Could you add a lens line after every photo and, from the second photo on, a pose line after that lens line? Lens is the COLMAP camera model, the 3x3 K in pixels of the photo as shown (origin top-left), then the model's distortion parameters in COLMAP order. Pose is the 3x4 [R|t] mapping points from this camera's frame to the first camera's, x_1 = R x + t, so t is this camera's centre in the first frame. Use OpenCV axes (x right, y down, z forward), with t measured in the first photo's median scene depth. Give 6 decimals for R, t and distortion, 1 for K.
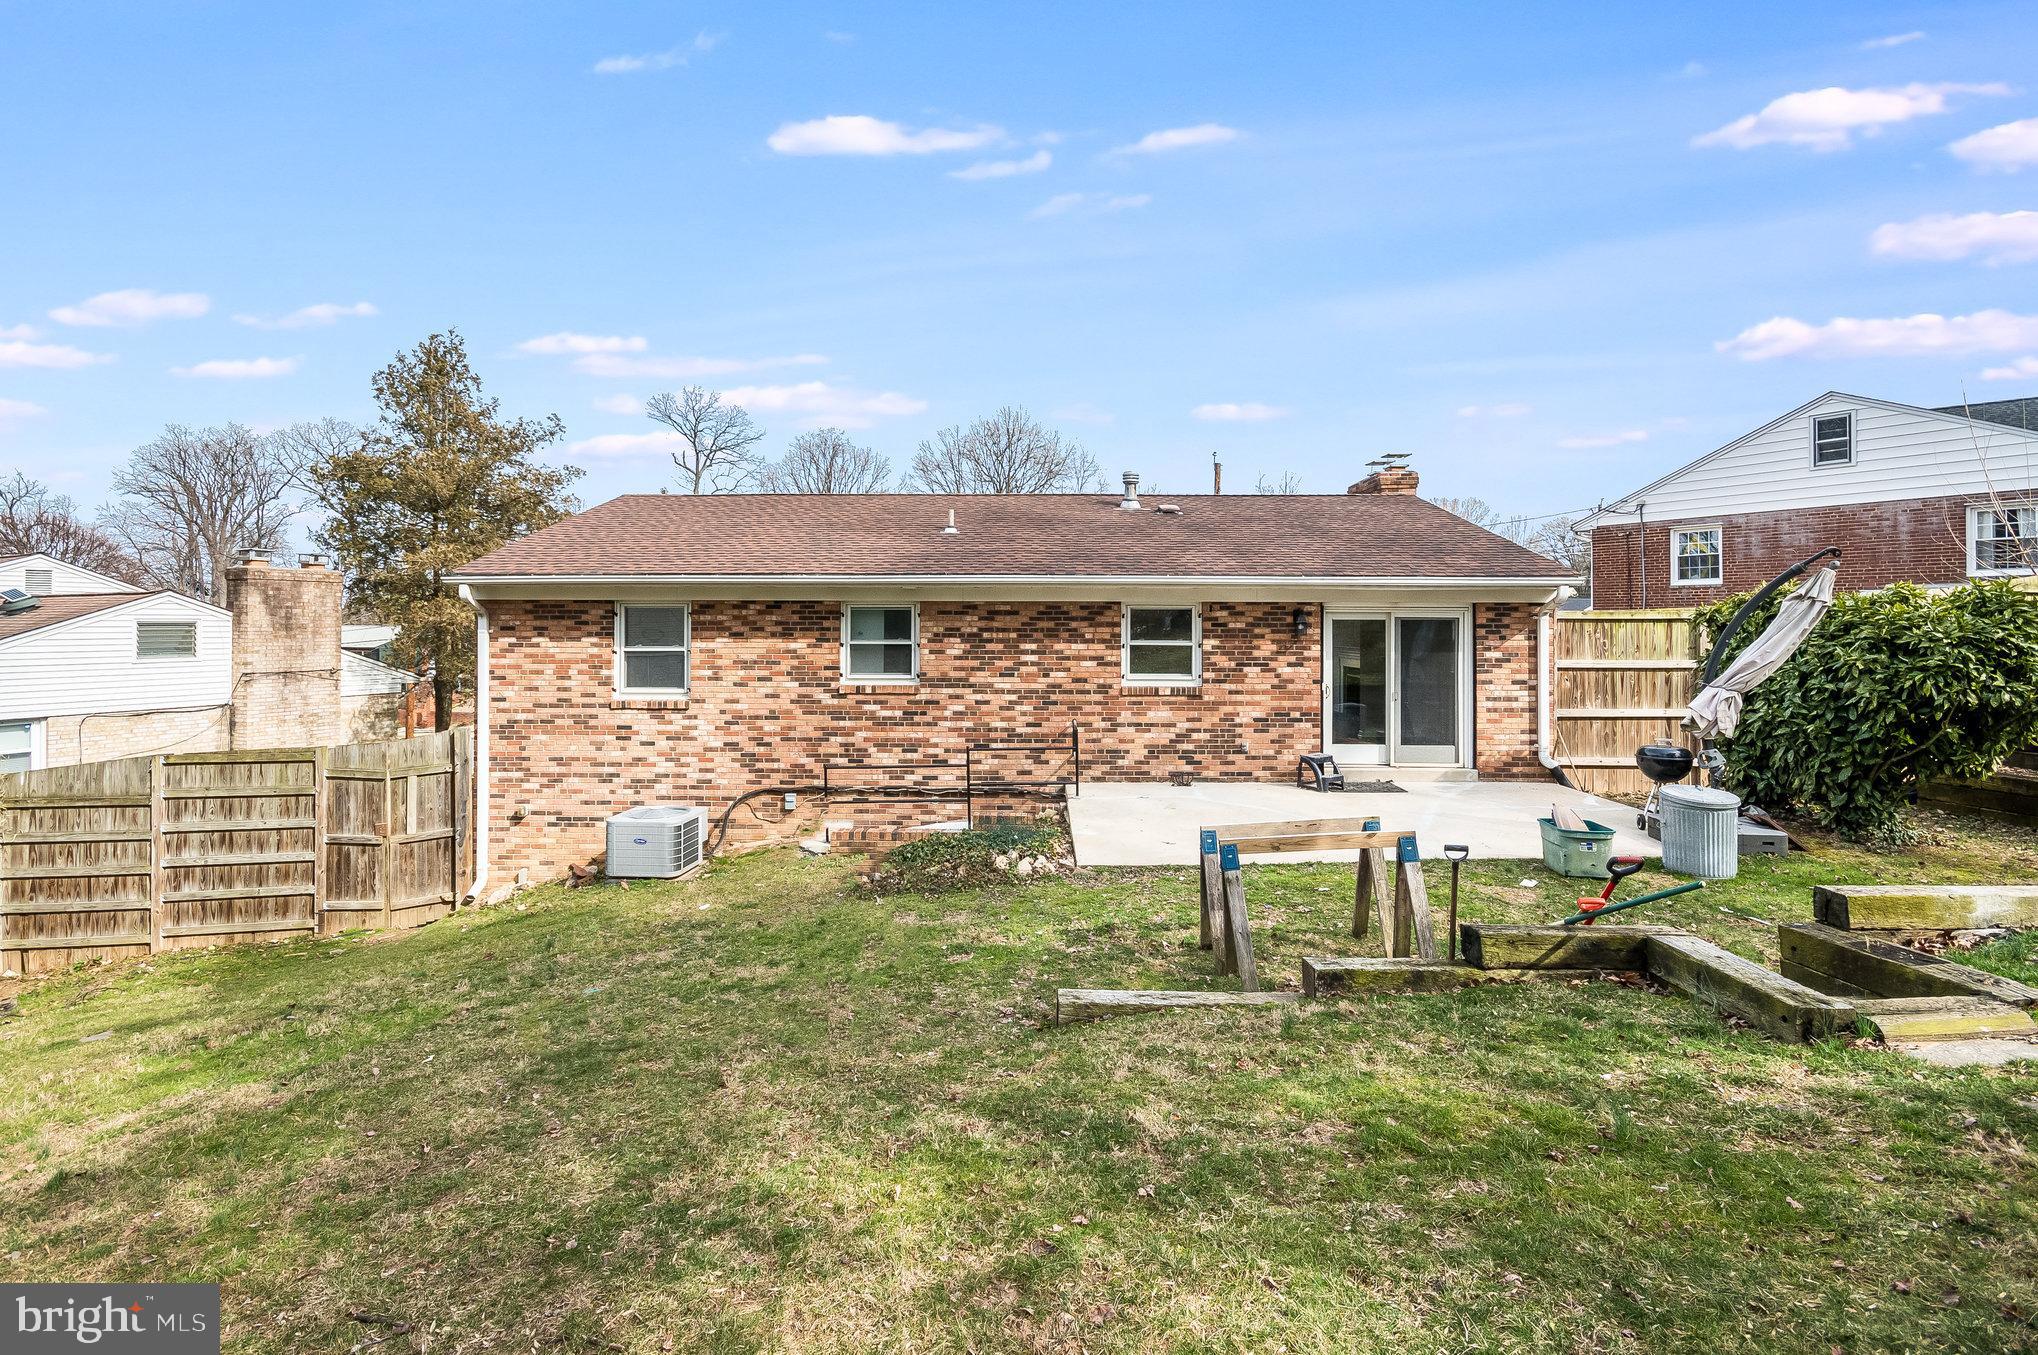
lens RADIAL K [[924.2, 0, 1021.3], [0, 924.2, 627.4], [0, 0, 1]] dist [-0.001715, 0.000108]
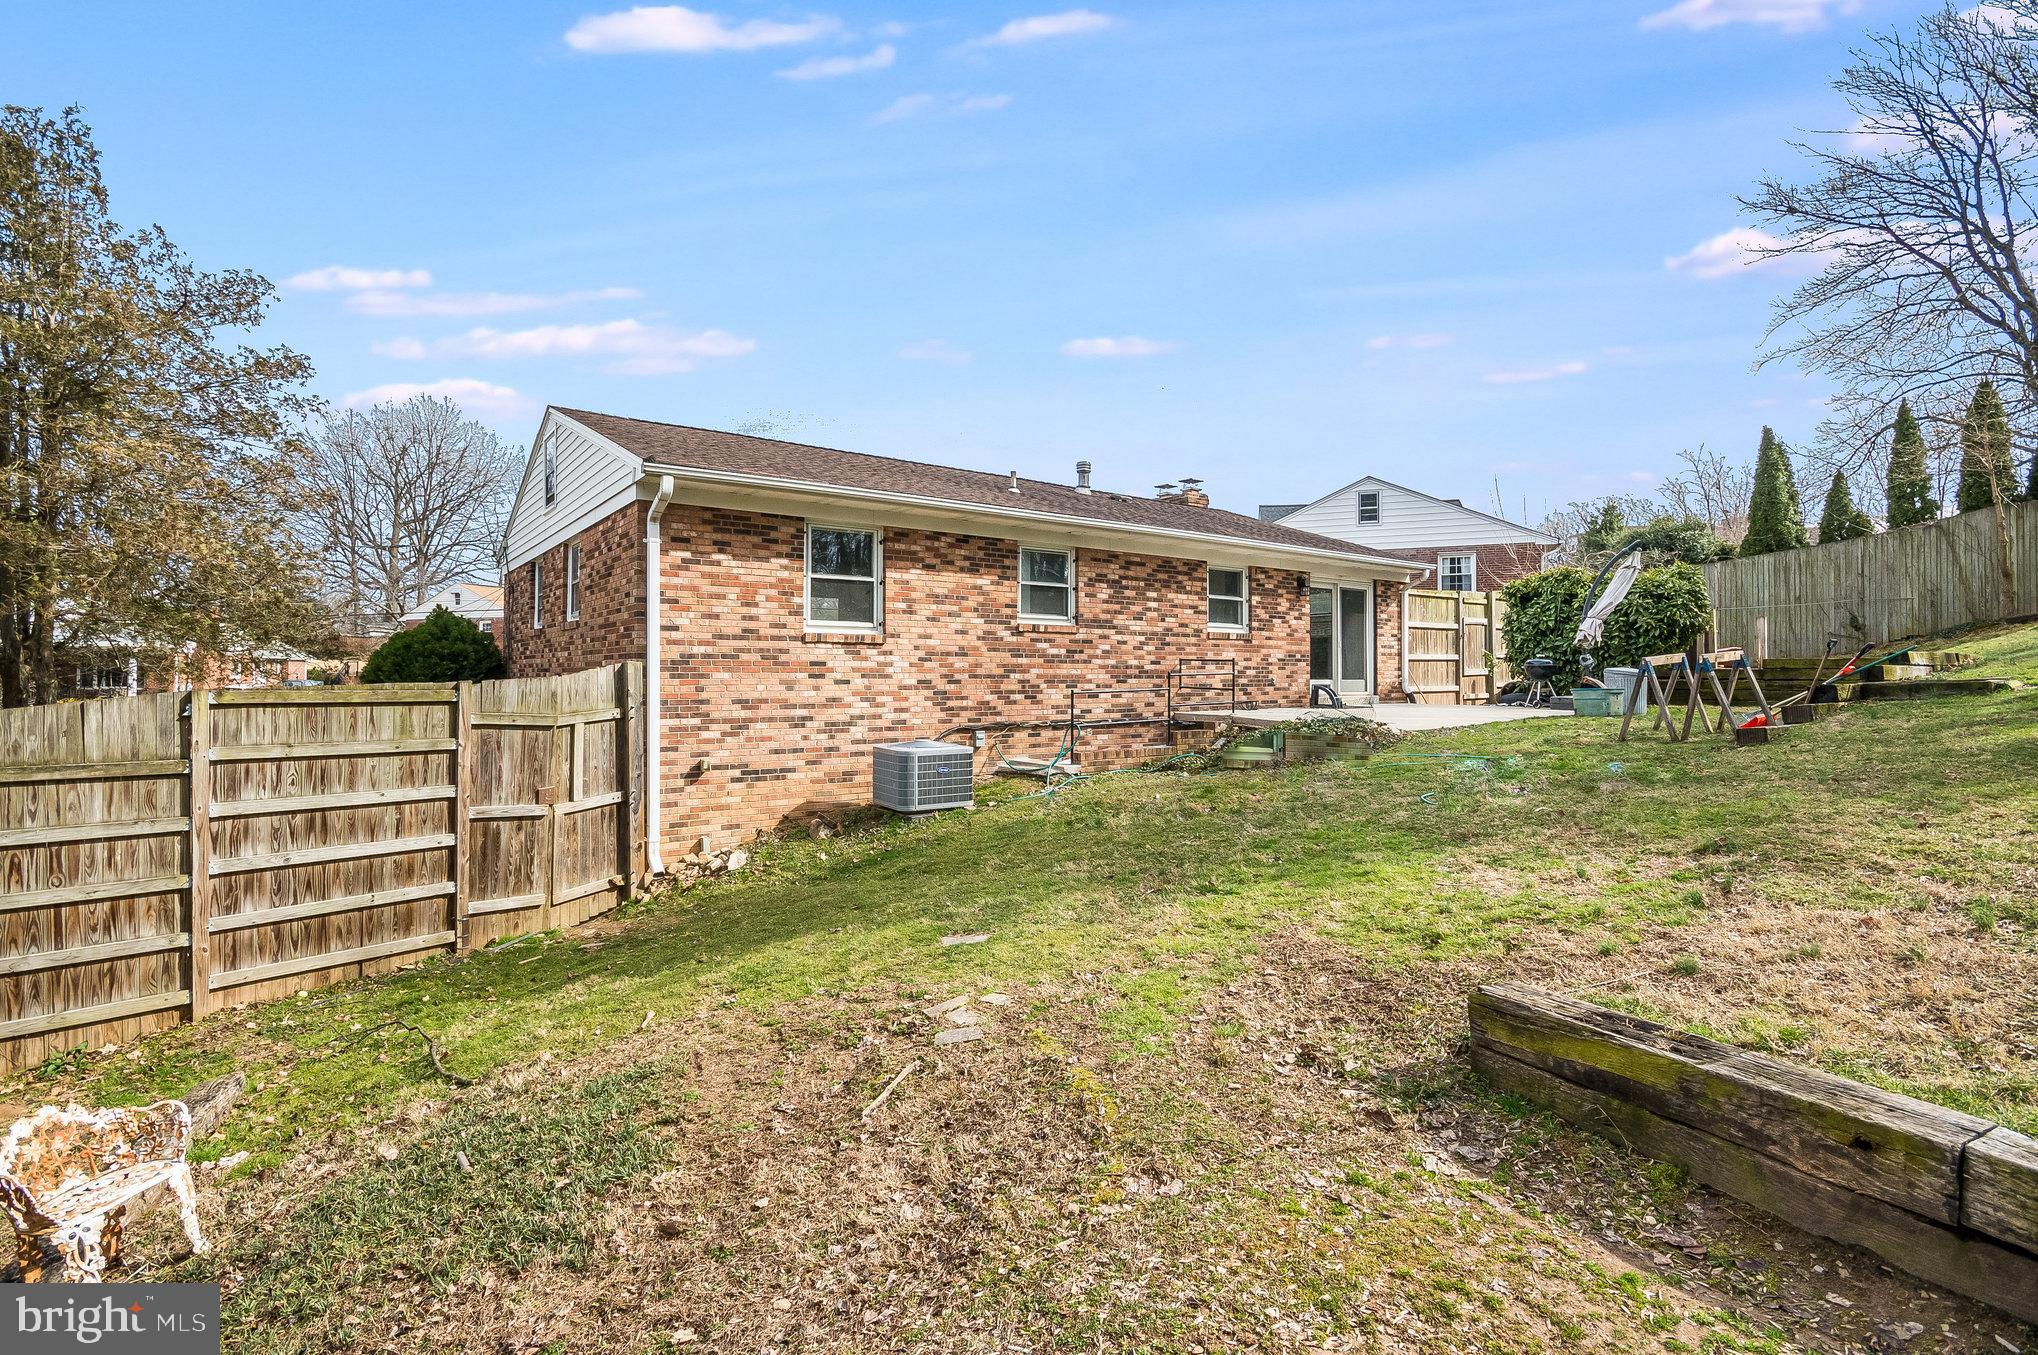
lens RADIAL K [[896.8, 0, 1019.0], [0, 896.8, 677.5], [0, 0, 1]] dist [0.000008, 0.000128]
pose [[0.809687, -0.004453, 0.586845, -0.776806], [0.000986, 0.999980, 0.006228, 0.116303], [-0.586861, -0.004465, 0.809676, 0.196426]]
